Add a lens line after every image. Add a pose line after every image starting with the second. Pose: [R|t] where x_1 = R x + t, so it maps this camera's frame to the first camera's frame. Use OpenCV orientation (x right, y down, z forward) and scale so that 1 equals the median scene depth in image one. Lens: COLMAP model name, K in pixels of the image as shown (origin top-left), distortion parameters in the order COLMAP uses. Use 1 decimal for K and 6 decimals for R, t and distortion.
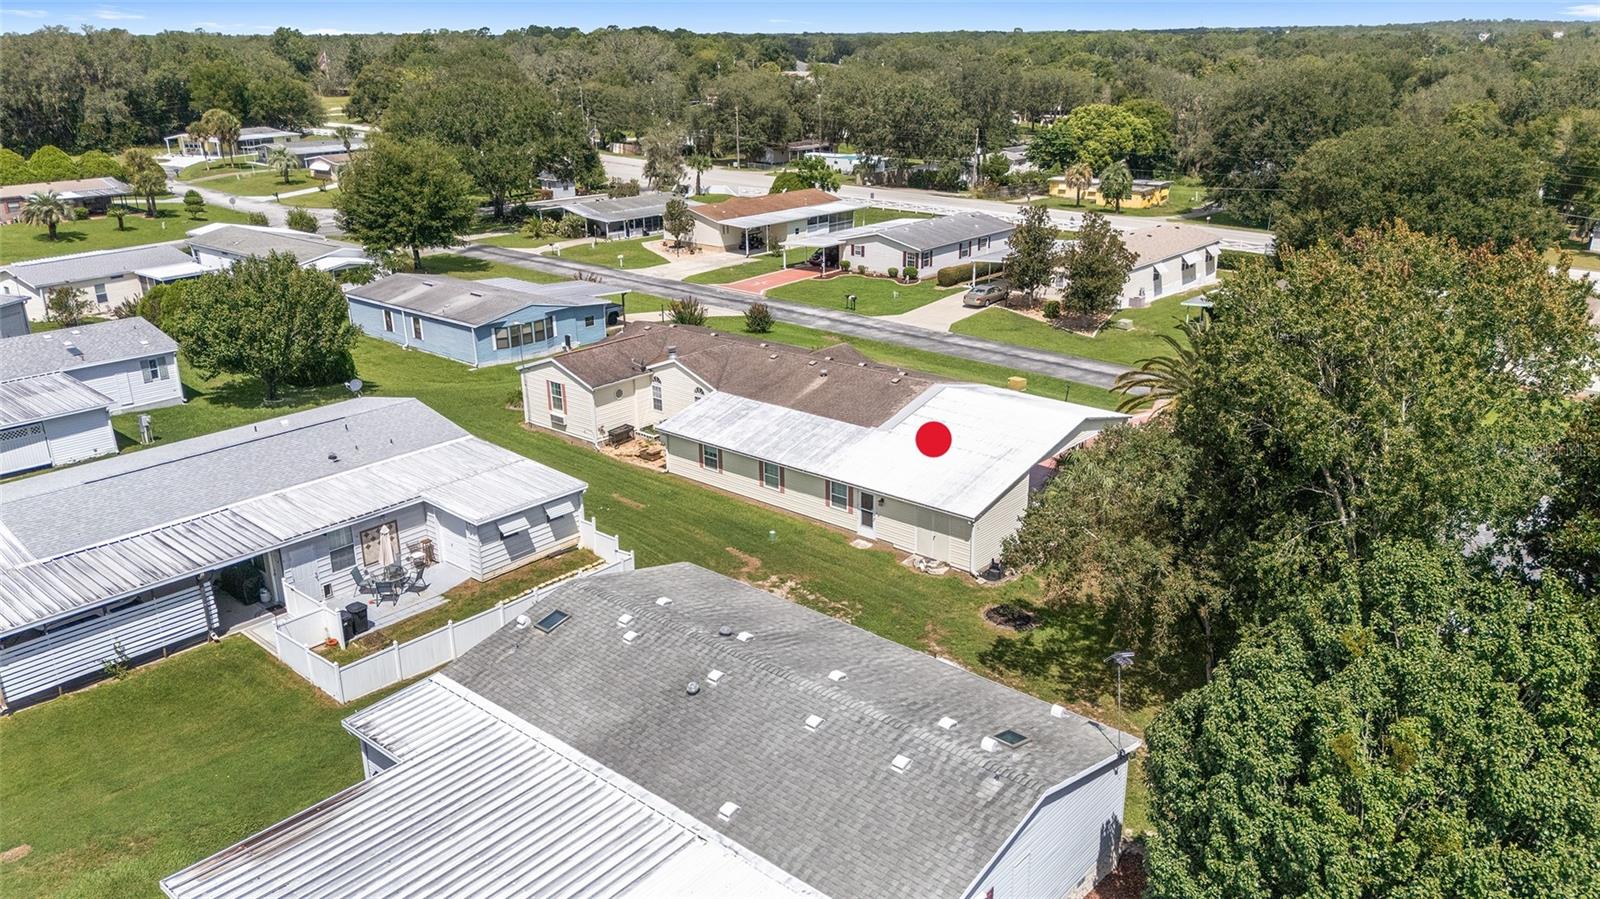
lens RADIAL K [[1173.0, 0, 800.0], [0, 1173.0, 449.5], [0, 0, 1]] dist [0.065155, -0.064110]
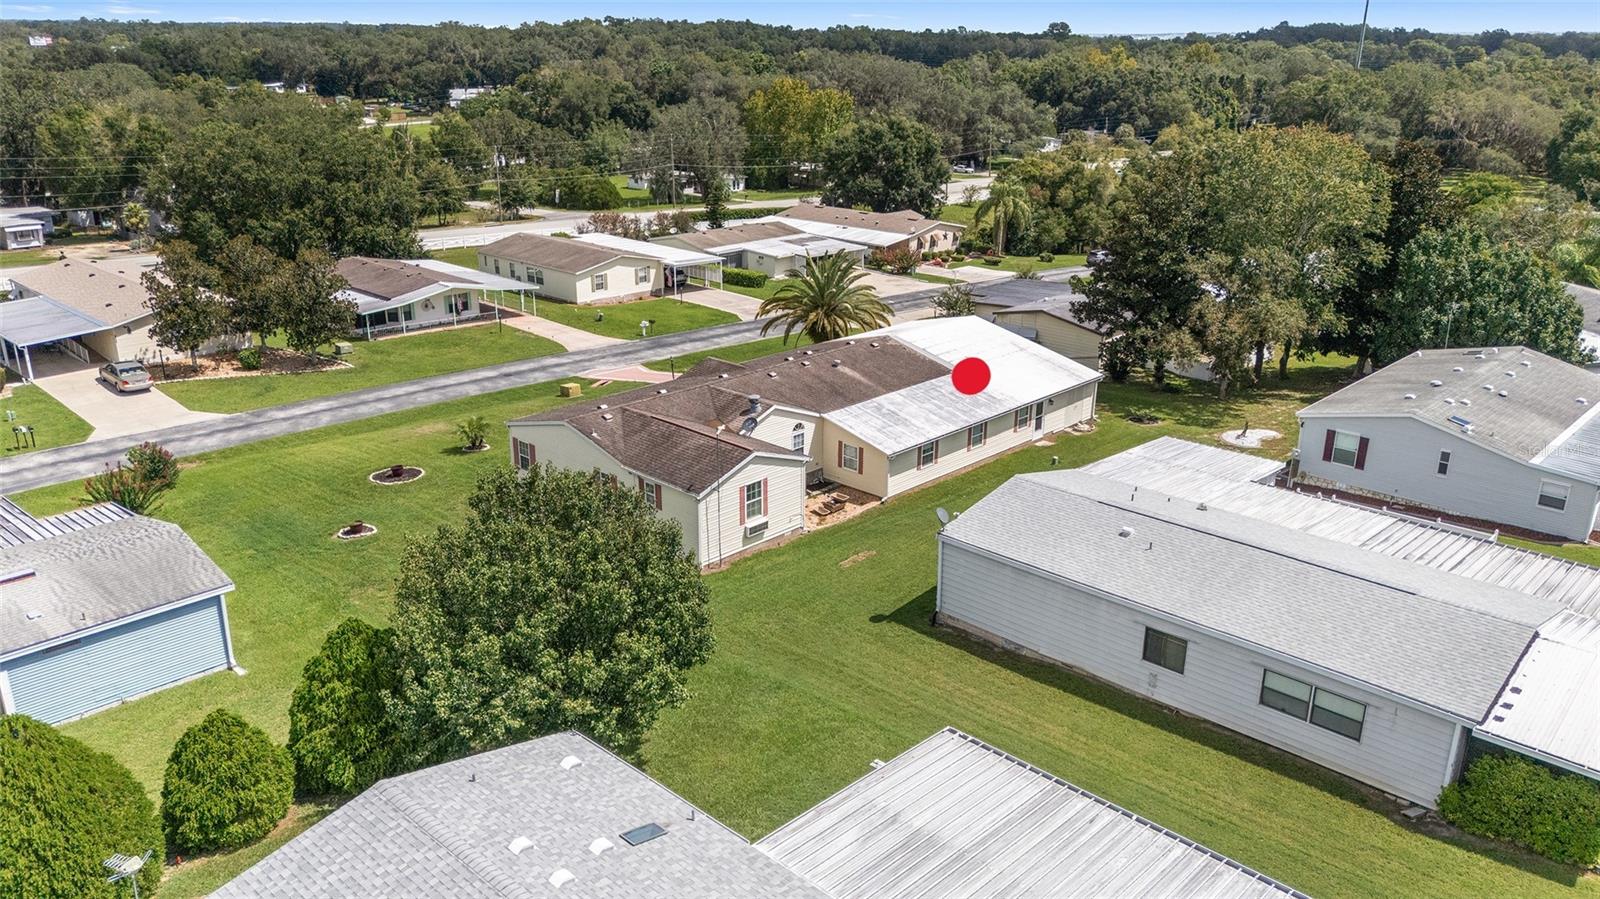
lens RADIAL K [[1173.0, 0, 800.0], [0, 1173.0, 449.5], [0, 0, 1]] dist [0.065155, -0.064110]
pose [[0.055121, -0.320462, 0.945656, -0.582287], [0.321150, 0.902460, 0.287104, -0.180661], [-0.945423, 0.287872, 0.152661, 0.538608]]
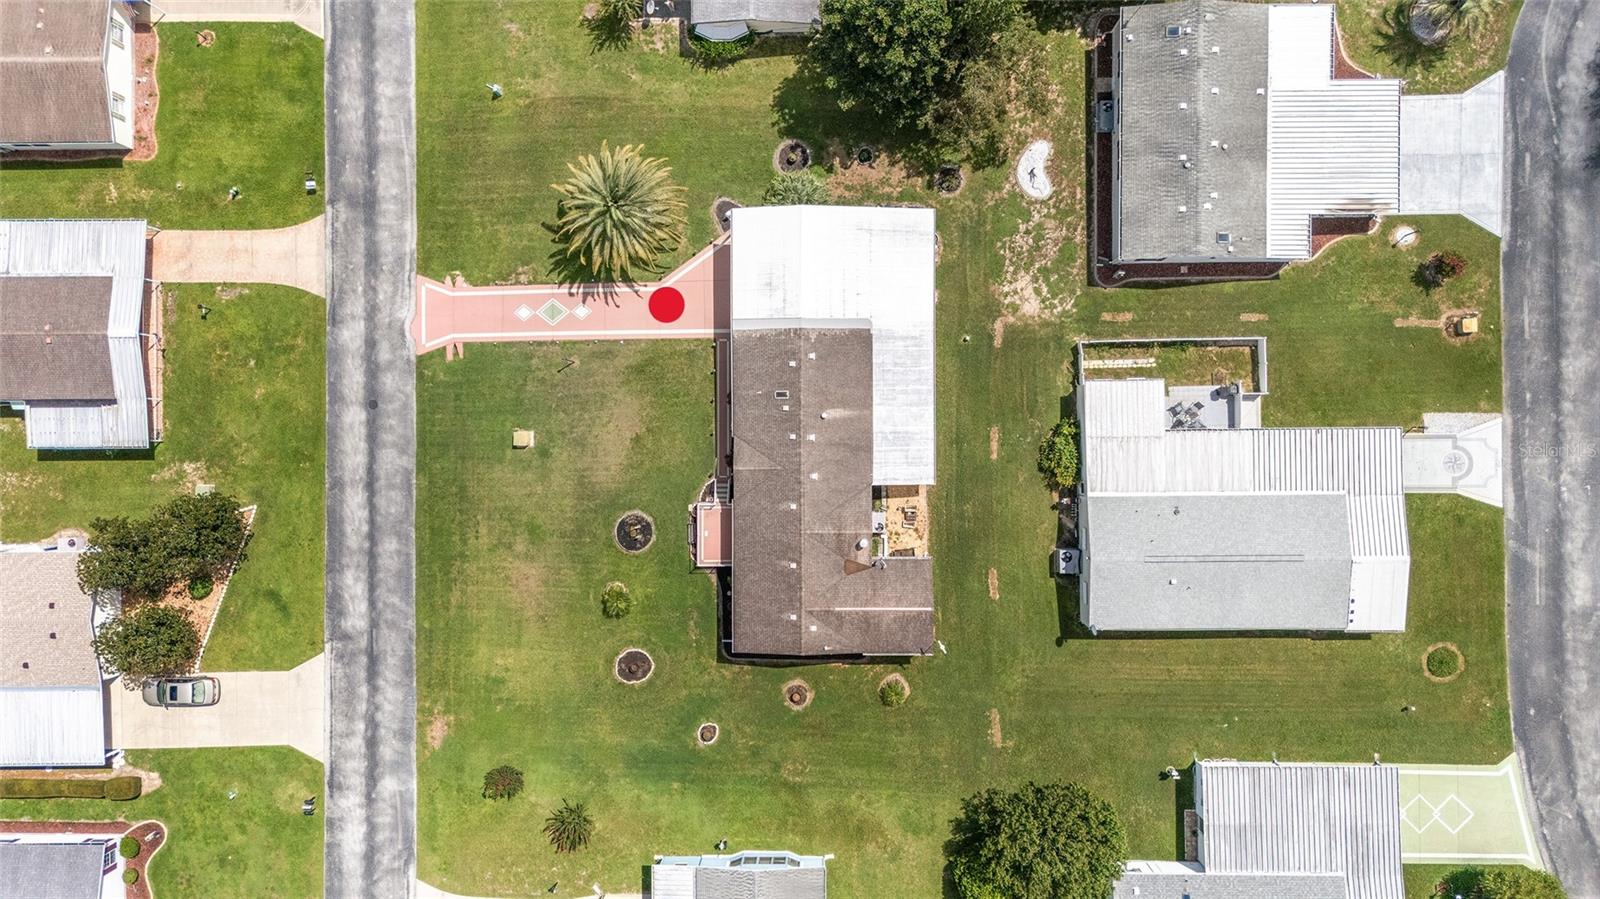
lens RADIAL K [[1173.0, 0, 800.0], [0, 1173.0, 449.5], [0, 0, 1]] dist [0.065155, -0.064110]
pose [[-0.655908, -0.754367, 0.026752, -0.016215], [0.288560, -0.217834, 0.932352, -0.780761], [-0.697509, 0.619256, 0.360560, 0.342529]]
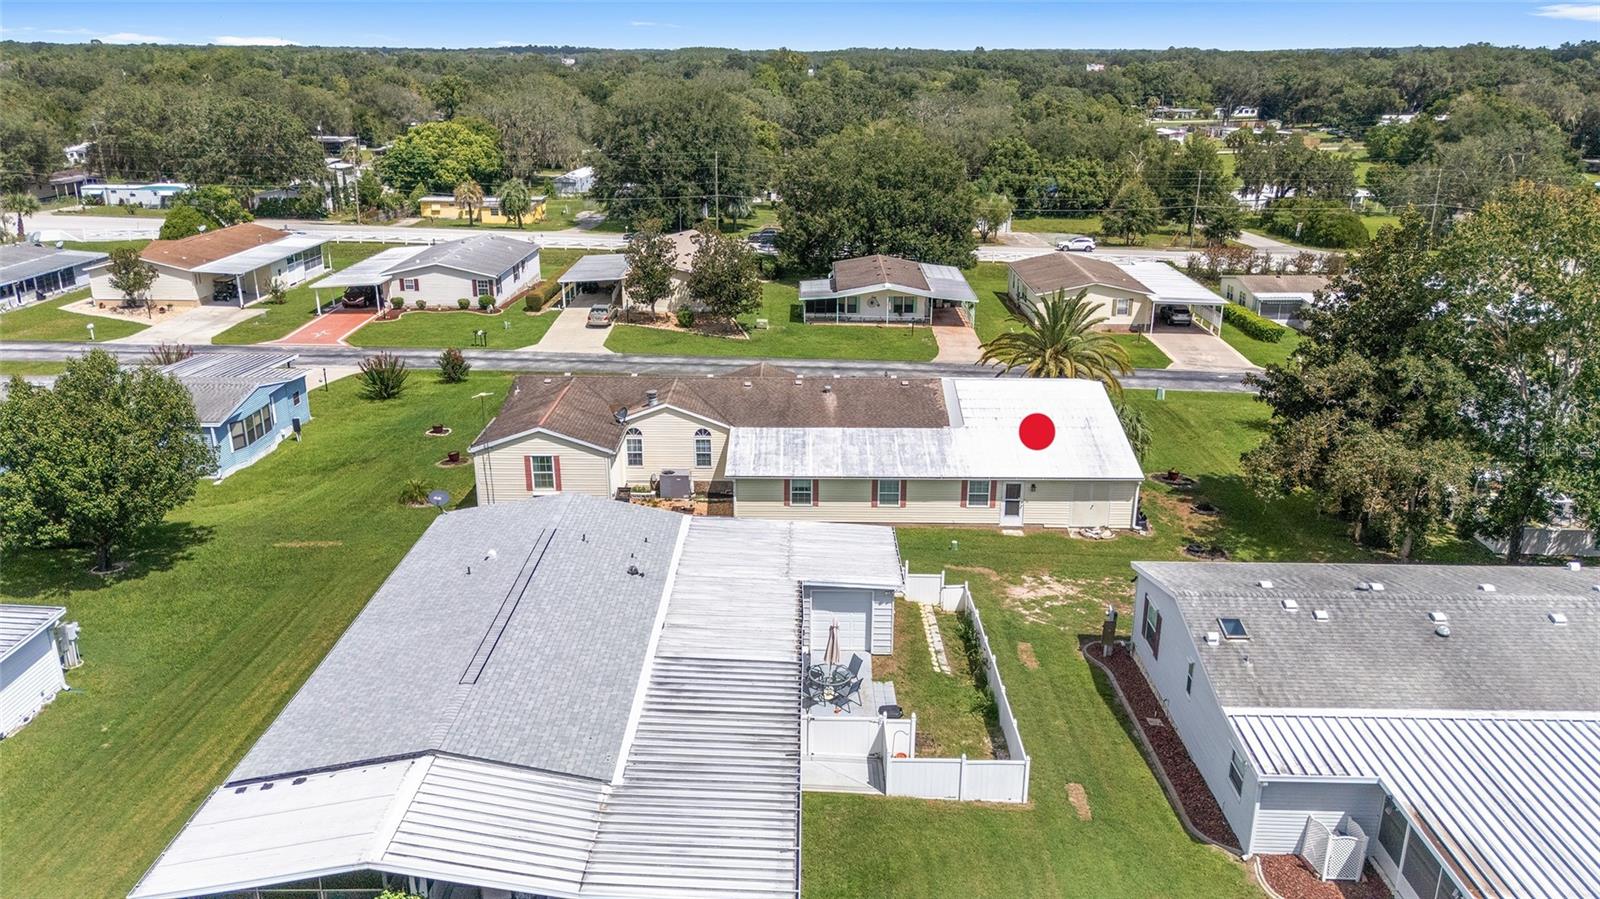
lens RADIAL K [[1173.0, 0, 800.0], [0, 1173.0, 449.5], [0, 0, 1]] dist [0.065155, -0.064110]
pose [[0.763689, -0.192232, 0.616300, -0.368971], [0.201254, 0.977957, 0.055653, -0.045057], [-0.613413, 0.081531, 0.785542, 0.146757]]
